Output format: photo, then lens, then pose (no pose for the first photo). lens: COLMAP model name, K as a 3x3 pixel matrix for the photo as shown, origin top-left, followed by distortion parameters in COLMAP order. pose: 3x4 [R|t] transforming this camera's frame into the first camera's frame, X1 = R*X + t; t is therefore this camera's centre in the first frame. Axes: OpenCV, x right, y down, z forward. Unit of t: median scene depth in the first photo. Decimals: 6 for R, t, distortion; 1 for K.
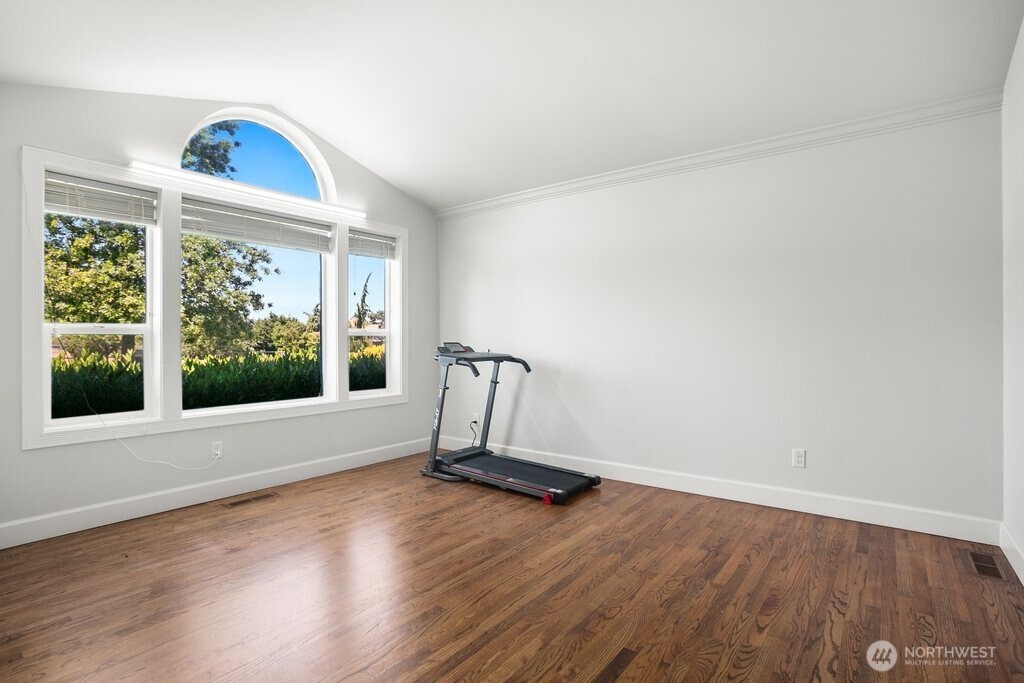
lens RADIAL K [[497.5, 0, 512.6], [0, 497.5, 341.1], [0, 0, 1]] dist [-0.049591, 0.015703]
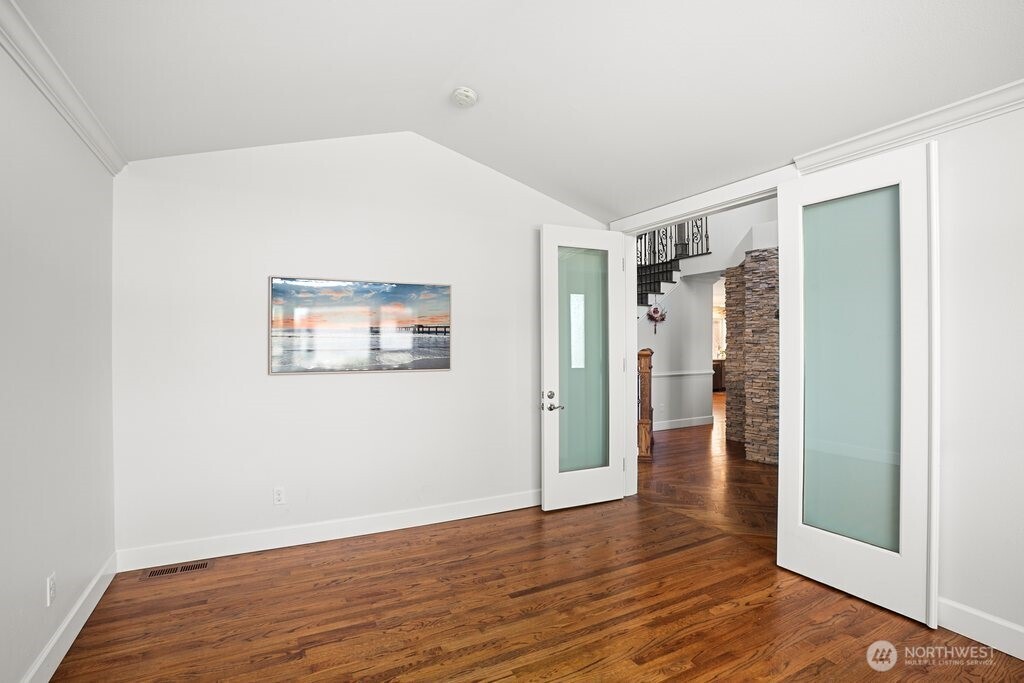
lens RADIAL K [[497.5, 0, 514.5], [0, 497.5, 345.6], [0, 0, 1]] dist [-0.049591, 0.015703]
pose [[-0.911345, 0.000442, 0.411643, -0.320860], [0.000862, 0.999999, 0.000835, -0.109877], [-0.411642, 0.001115, -0.911345, 1.943187]]
